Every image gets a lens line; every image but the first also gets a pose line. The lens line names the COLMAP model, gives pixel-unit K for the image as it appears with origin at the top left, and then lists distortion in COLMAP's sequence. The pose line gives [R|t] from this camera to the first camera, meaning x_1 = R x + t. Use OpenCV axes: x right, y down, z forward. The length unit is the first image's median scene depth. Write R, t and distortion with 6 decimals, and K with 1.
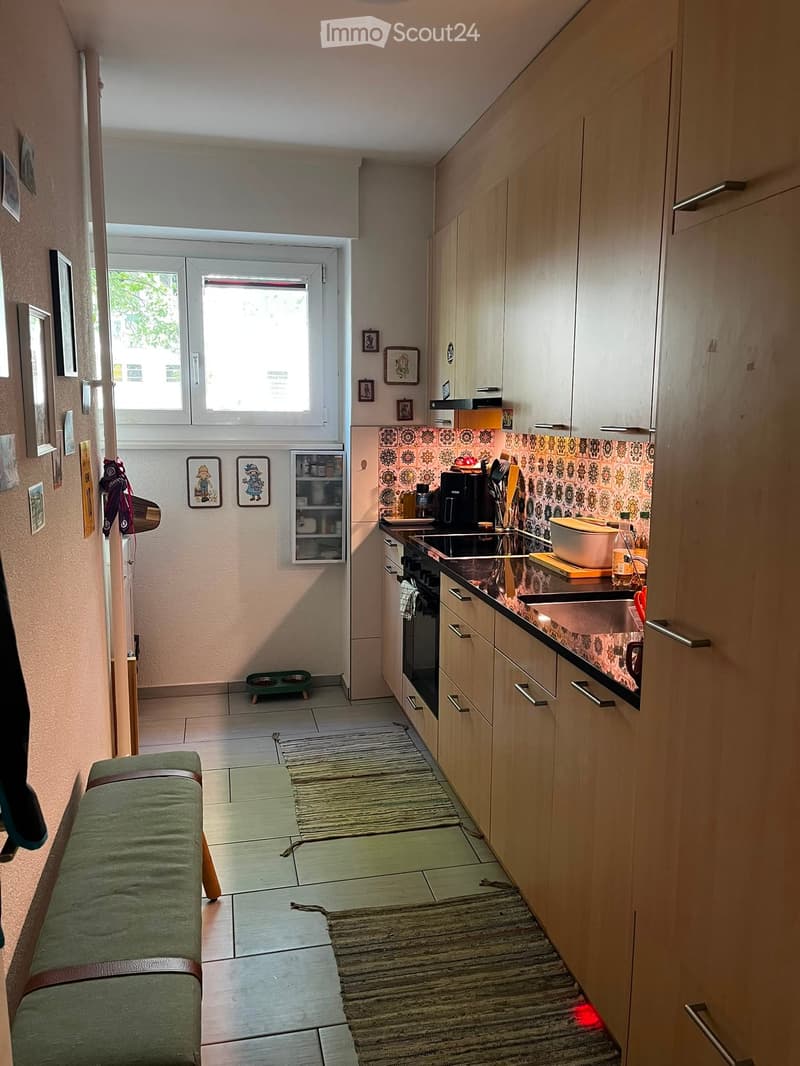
lens RADIAL K [[804.4, 0, 404.6], [0, 804.4, 537.6], [0, 0, 1]] dist [0.088340, -0.135680]
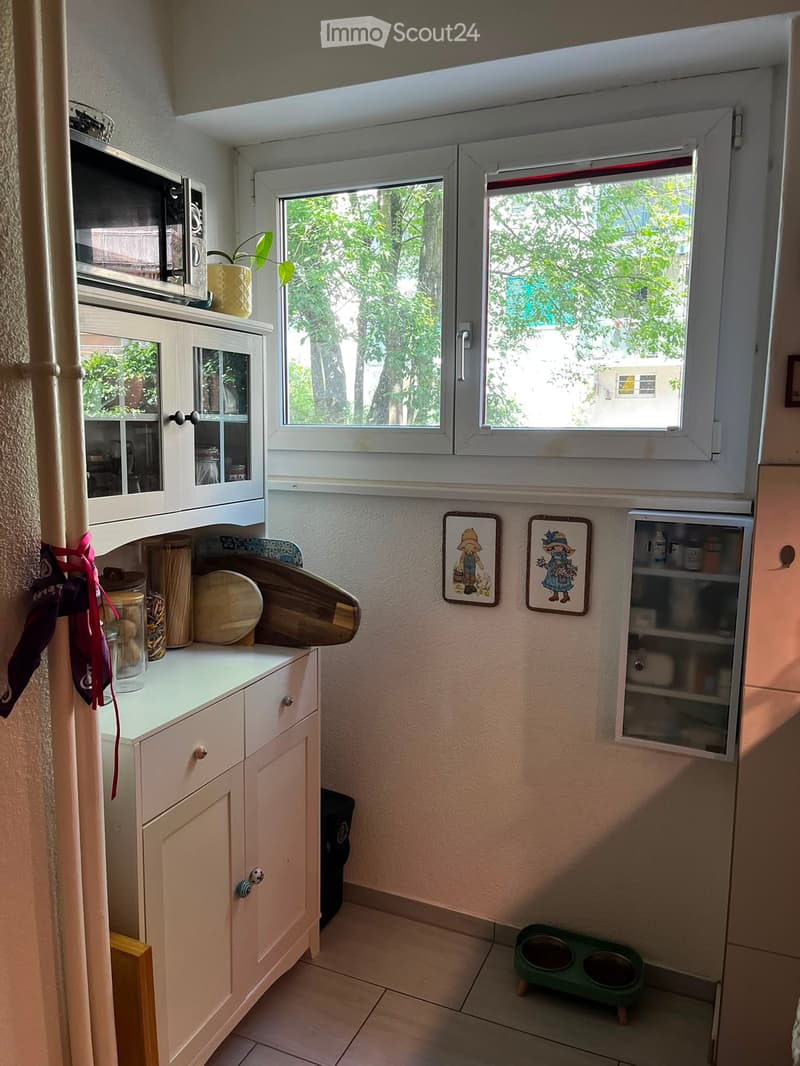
lens RADIAL K [[804.4, 0, 404.6], [0, 804.4, 537.6], [0, 0, 1]] dist [0.088340, -0.135680]
pose [[0.799724, 0.083839, -0.594486, 0.040741], [-0.094036, 0.995472, 0.013888, -0.085360], [0.592958, 0.044797, 0.803986, 0.525825]]
